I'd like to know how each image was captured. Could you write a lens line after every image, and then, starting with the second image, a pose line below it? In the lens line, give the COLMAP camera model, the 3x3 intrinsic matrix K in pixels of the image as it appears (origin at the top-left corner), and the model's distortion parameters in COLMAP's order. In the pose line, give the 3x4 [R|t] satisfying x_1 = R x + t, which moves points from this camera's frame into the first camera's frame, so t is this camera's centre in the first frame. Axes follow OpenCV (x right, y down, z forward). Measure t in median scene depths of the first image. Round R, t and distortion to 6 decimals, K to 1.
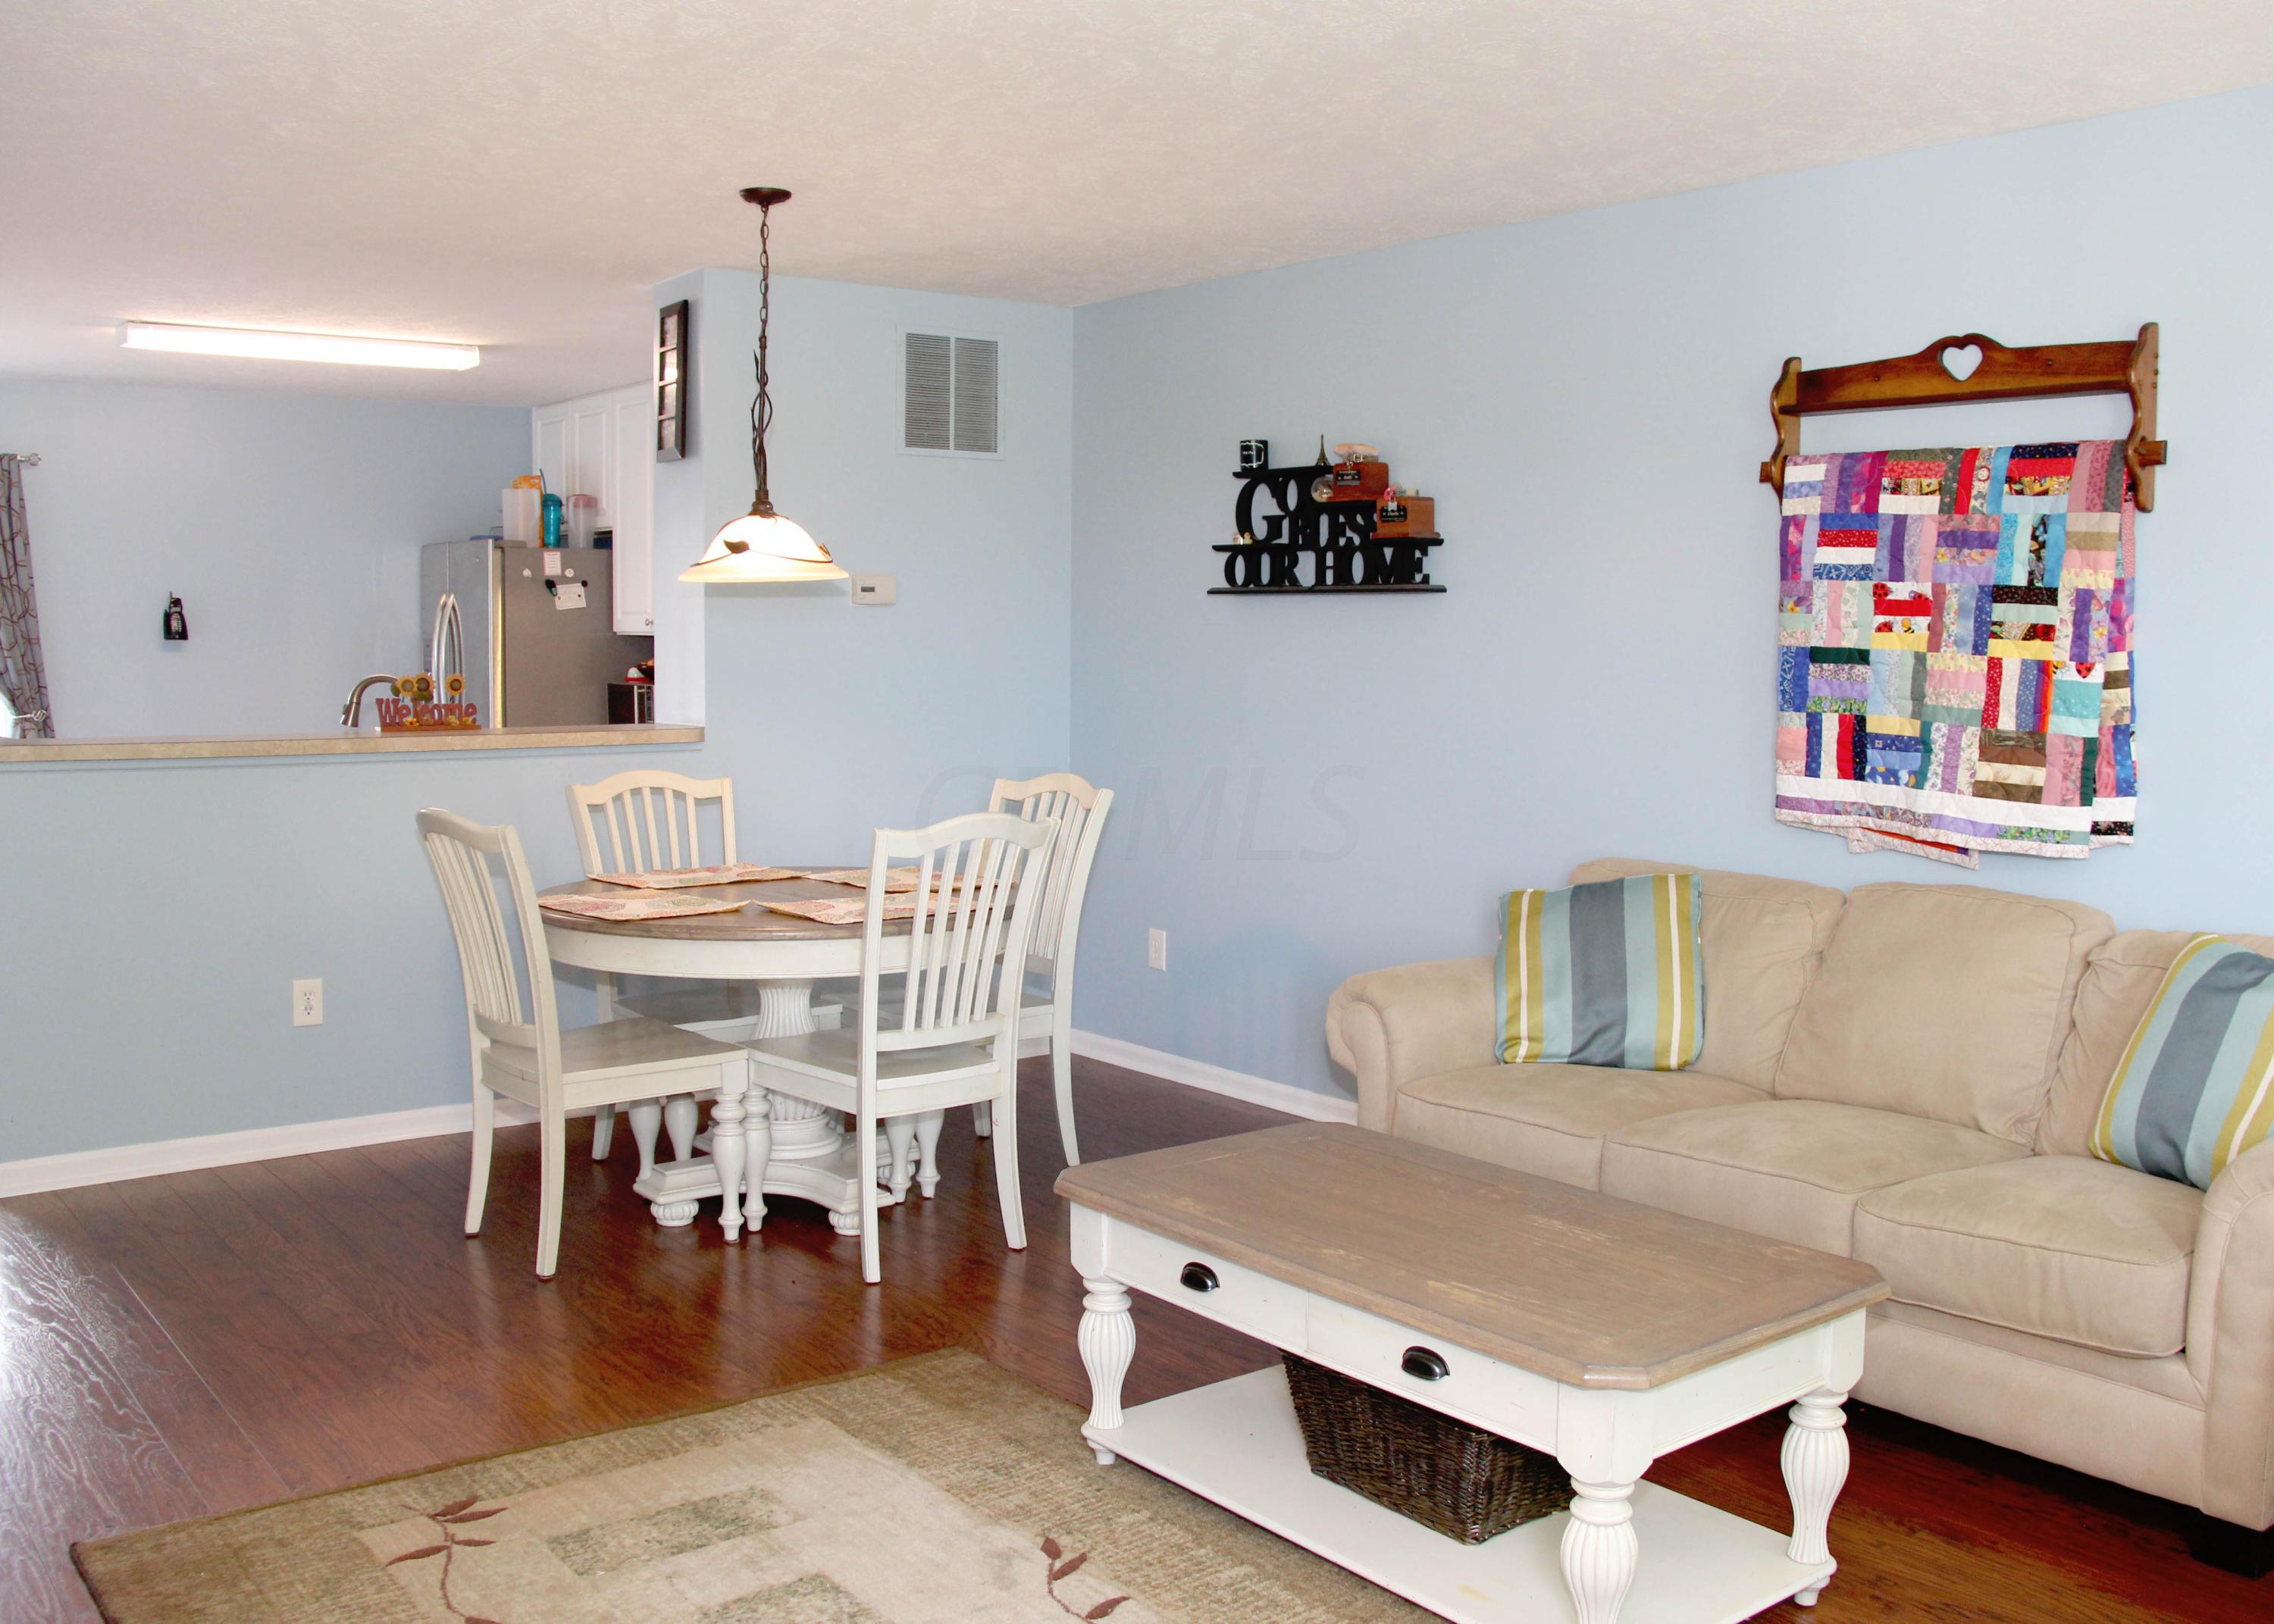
lens RADIAL K [[2056.3, 0, 1137.0], [0, 2056.3, 812.0], [0, 0, 1]] dist [-0.003049, -0.223550]
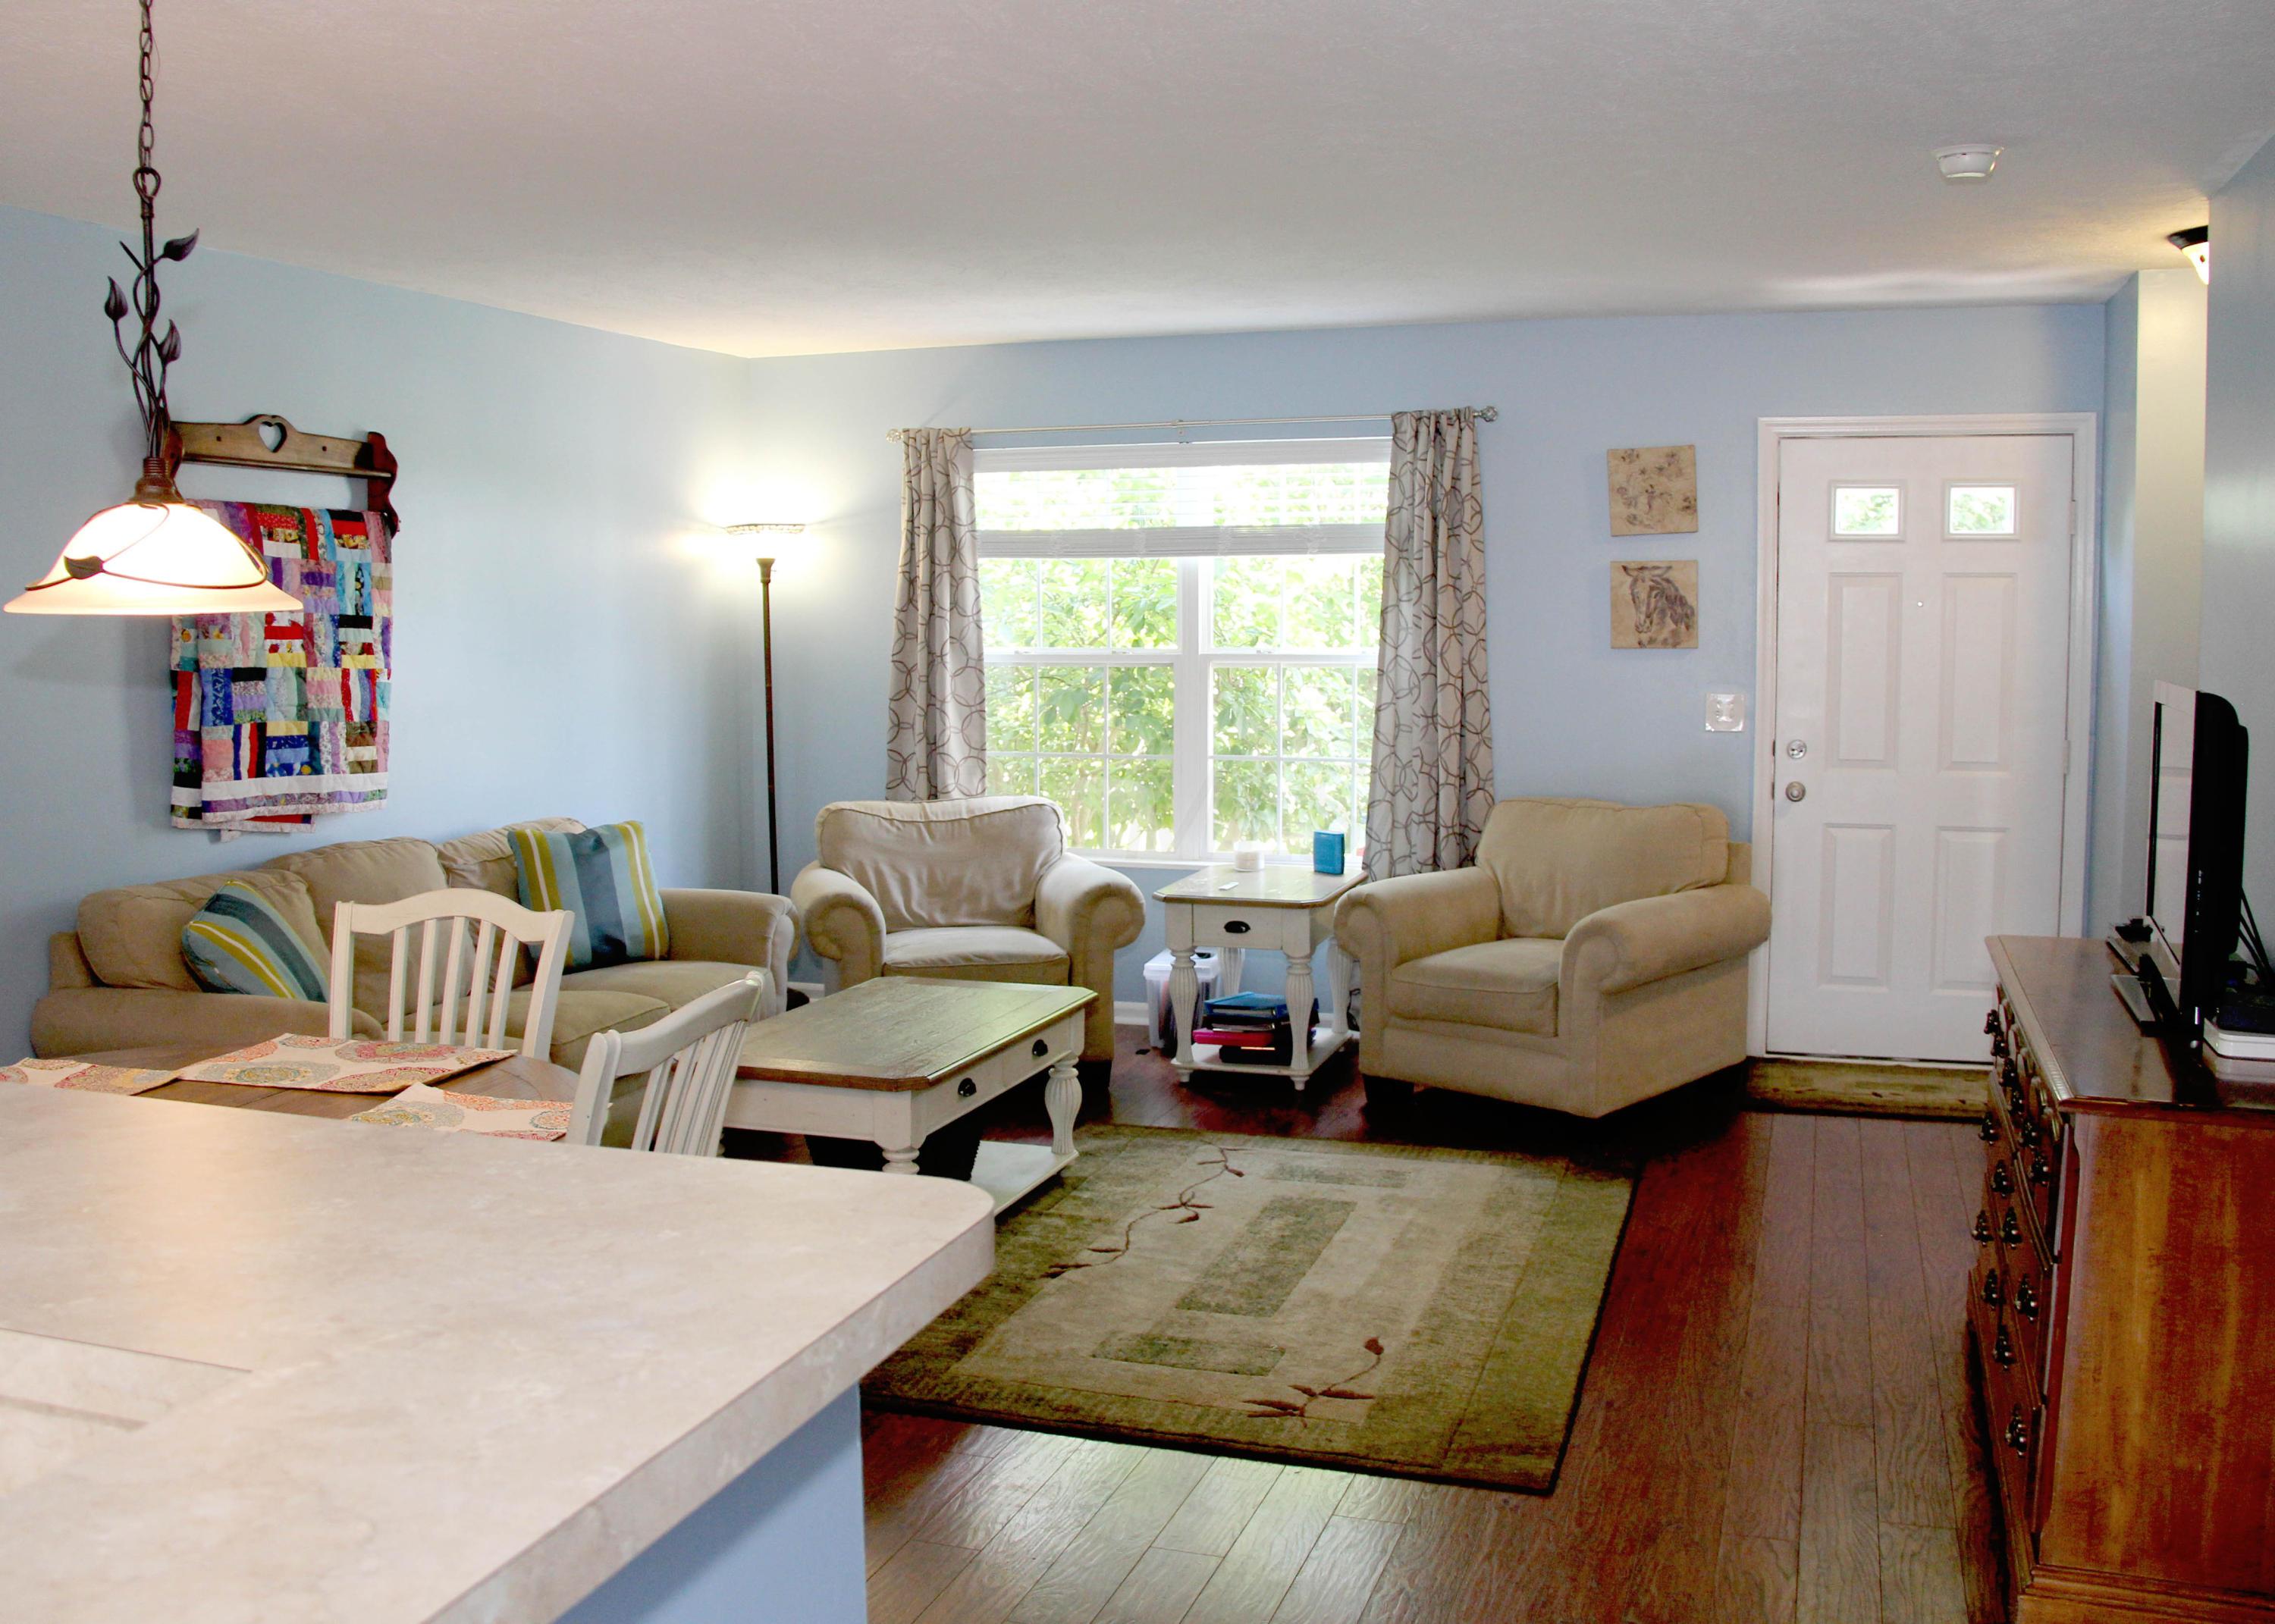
lens RADIAL K [[2057.2, 0, 1137.5], [0, 2057.2, 812.0], [0, 0, 1]] dist [-0.003049, -0.223550]
pose [[-0.556146, -0.087203, 0.826497, -0.965313], [0.069384, 0.986136, 0.150735, -0.146579], [-0.828183, 0.141176, -0.542385, 1.287934]]
